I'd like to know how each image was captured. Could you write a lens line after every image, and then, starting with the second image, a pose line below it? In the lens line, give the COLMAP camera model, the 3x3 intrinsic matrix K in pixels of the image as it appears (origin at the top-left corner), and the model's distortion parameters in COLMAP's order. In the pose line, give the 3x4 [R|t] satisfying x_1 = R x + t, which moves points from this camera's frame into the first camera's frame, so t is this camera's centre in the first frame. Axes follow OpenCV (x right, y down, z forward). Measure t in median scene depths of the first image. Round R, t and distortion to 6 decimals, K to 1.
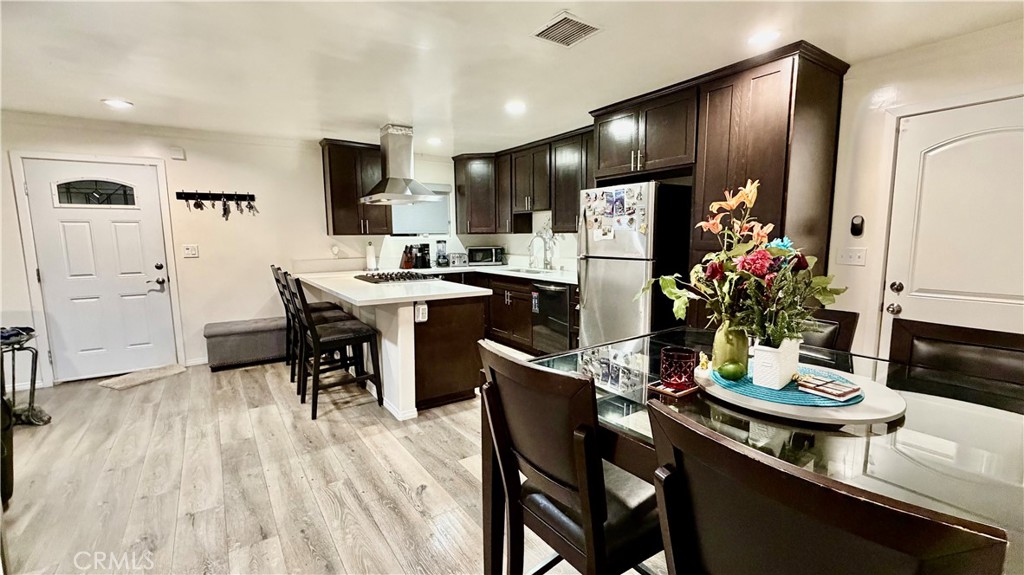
lens RADIAL K [[436.3, 0, 512.4], [0, 436.3, 287.8], [0, 0, 1]] dist [0.000357, -0.000042]
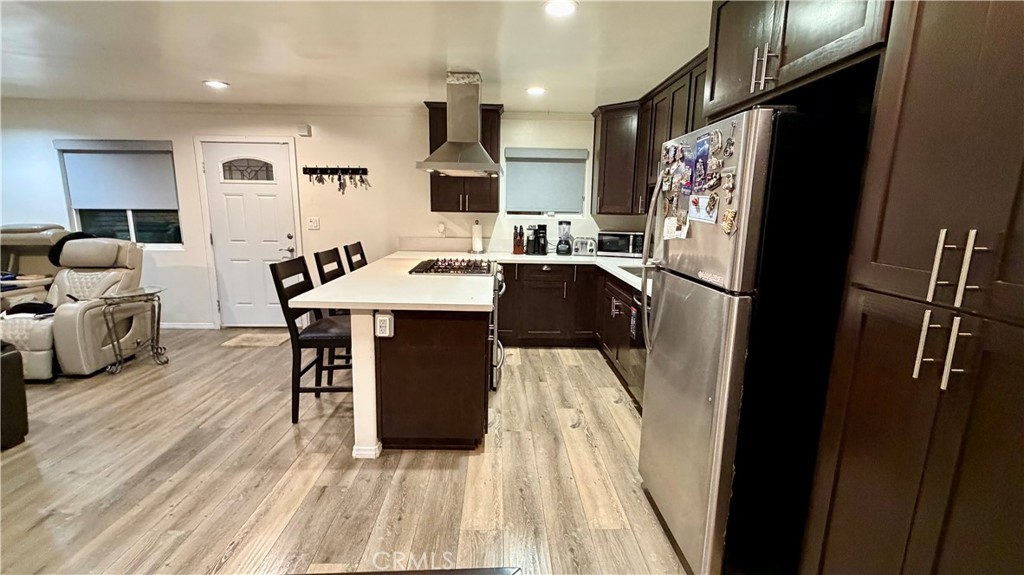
lens RADIAL K [[436.3, 0, 510.0], [0, 436.3, 289.3], [0, 0, 1]] dist [0.000357, -0.000042]
pose [[0.838393, 0.122086, -0.531218, 0.280238], [-0.088444, 0.992148, 0.088432, -0.068580], [0.537843, -0.027158, 0.842607, 0.398069]]
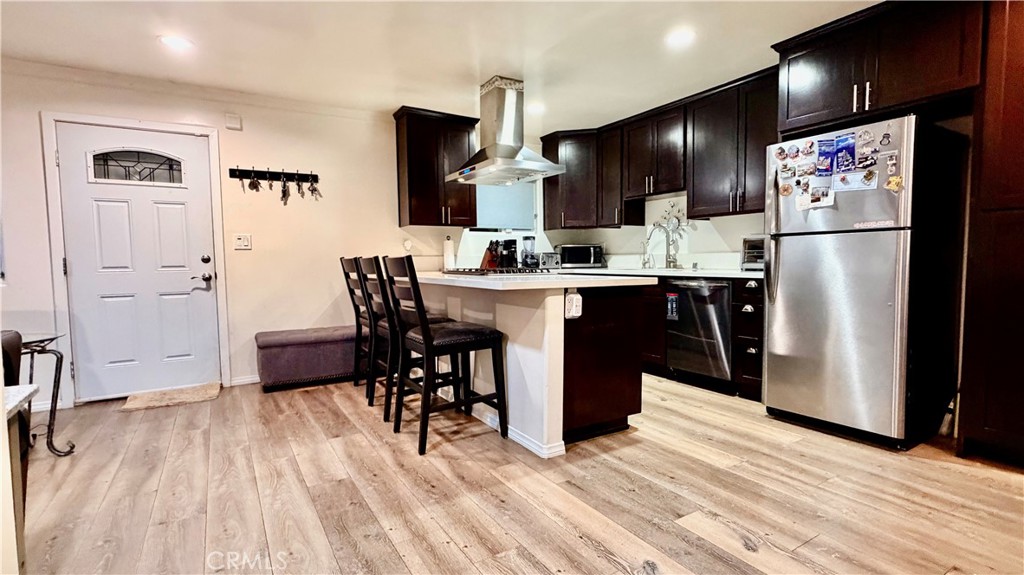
lens RADIAL K [[477.8, 0, 513.9], [0, 477.8, 287.3], [0, 0, 1]] dist [-0.001011, 0.001933]
pose [[0.998572, -0.001734, -0.053401, -0.210789], [-0.001602, 0.998052, -0.062361, 0.061148], [0.053405, 0.062357, 0.996624, 0.167516]]
